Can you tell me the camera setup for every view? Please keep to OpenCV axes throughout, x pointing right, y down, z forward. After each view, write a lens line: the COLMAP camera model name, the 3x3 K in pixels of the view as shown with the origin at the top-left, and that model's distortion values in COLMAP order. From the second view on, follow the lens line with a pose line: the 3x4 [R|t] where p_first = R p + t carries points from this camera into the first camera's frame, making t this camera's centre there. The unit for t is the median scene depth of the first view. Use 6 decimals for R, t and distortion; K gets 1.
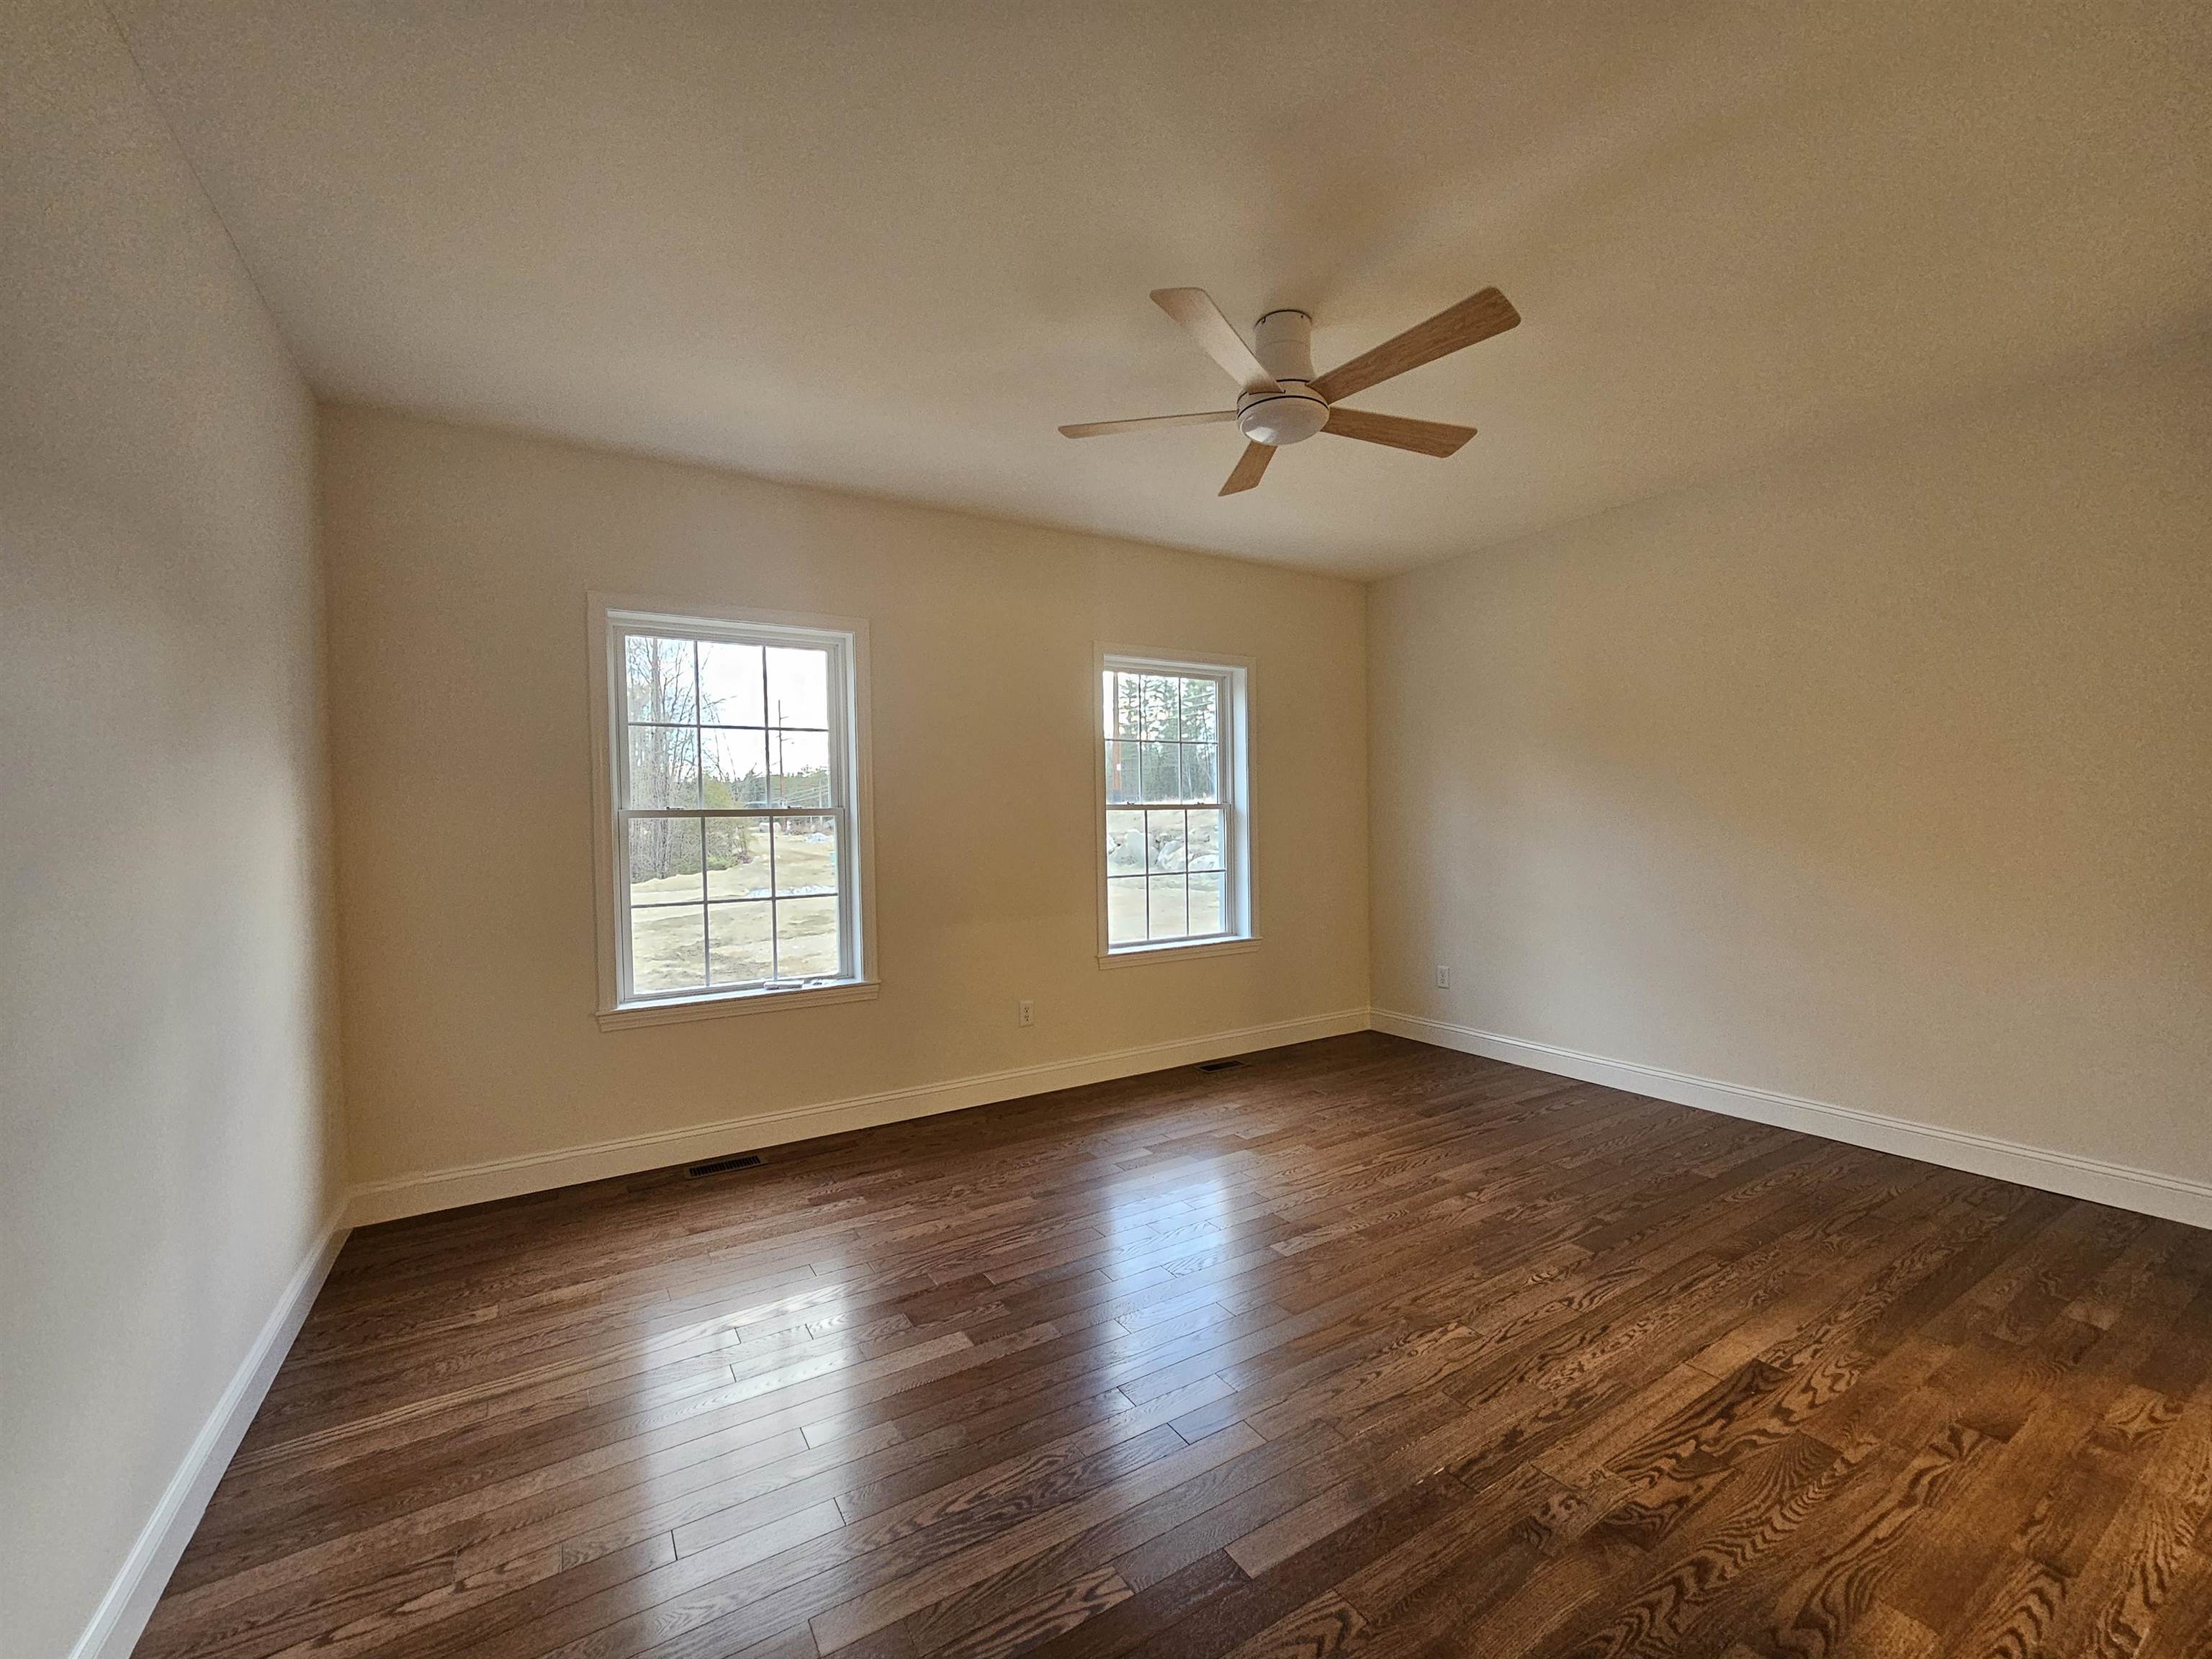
lens RADIAL K [[903.3, 0, 1105.1], [0, 903.3, 841.5], [0, 0, 1]] dist [0.001380, 0.000844]
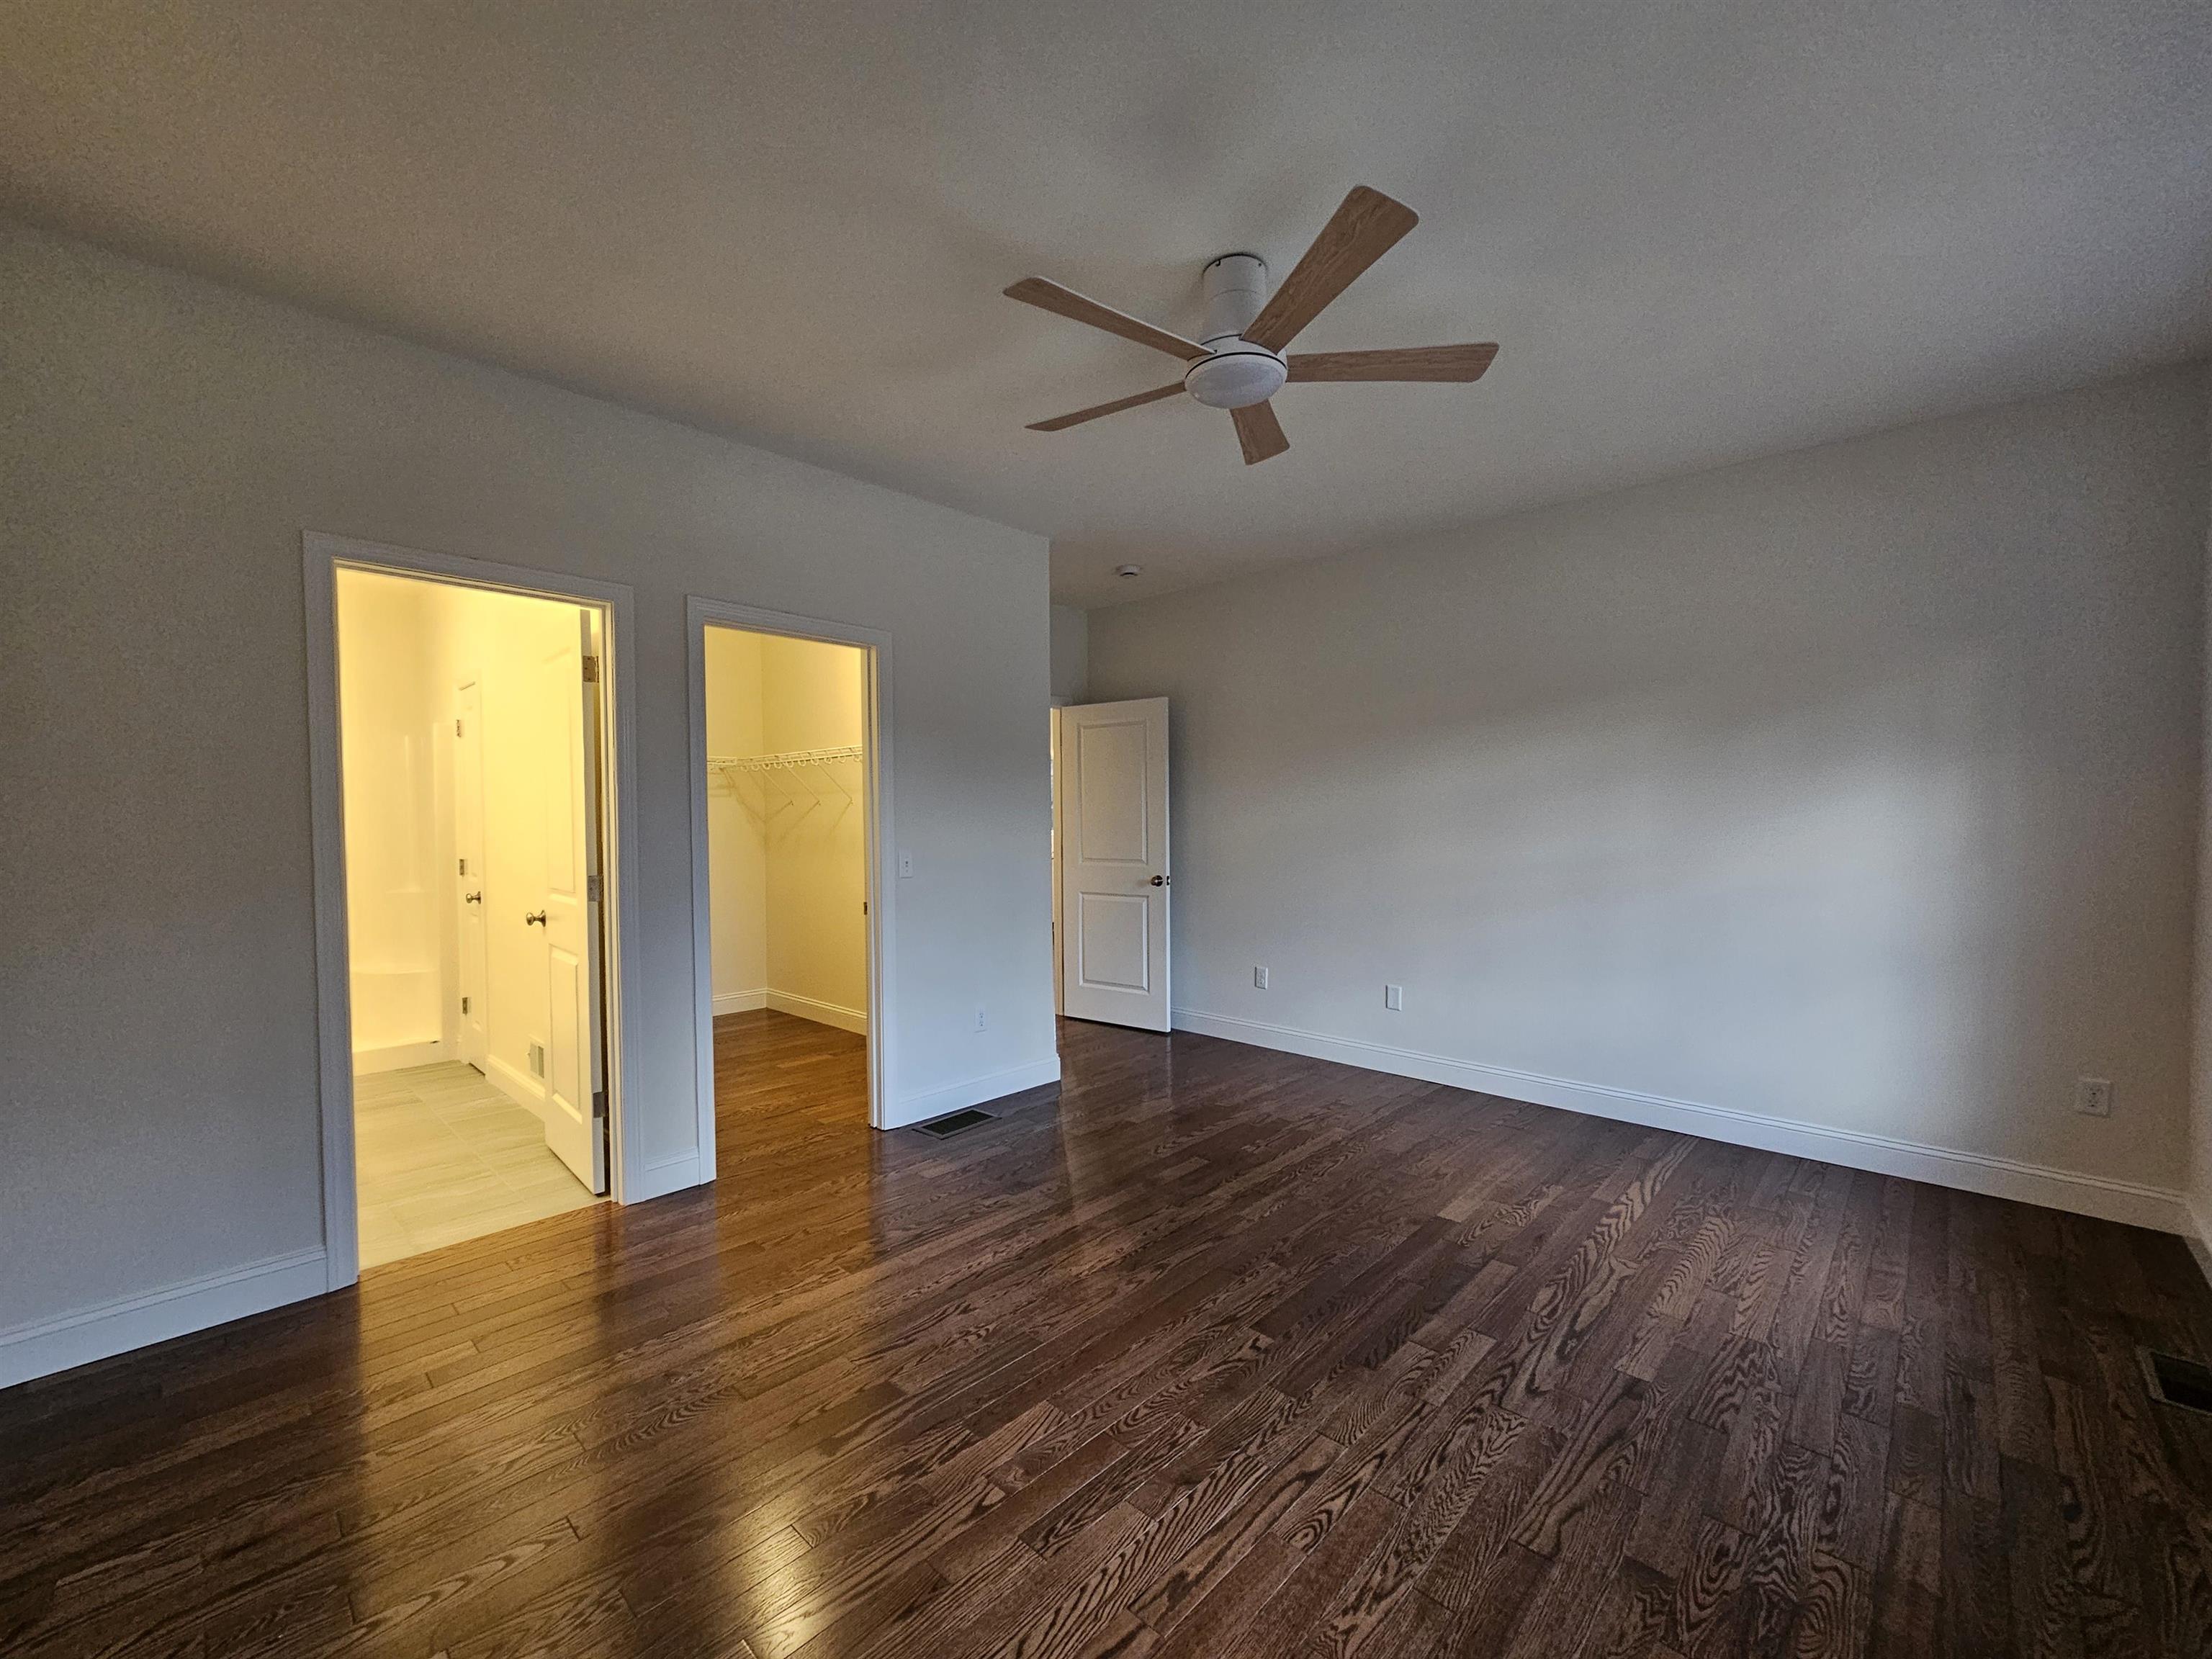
lens RADIAL K [[903.3, 0, 1105.1], [0, 903.3, 841.5], [0, 0, 1]] dist [0.001380, 0.000844]
pose [[-0.965095, 0.029312, -0.260254, 0.703968], [0.015934, 0.998448, 0.053367, -0.074721], [0.261414, 0.047357, -0.964064, 2.291113]]
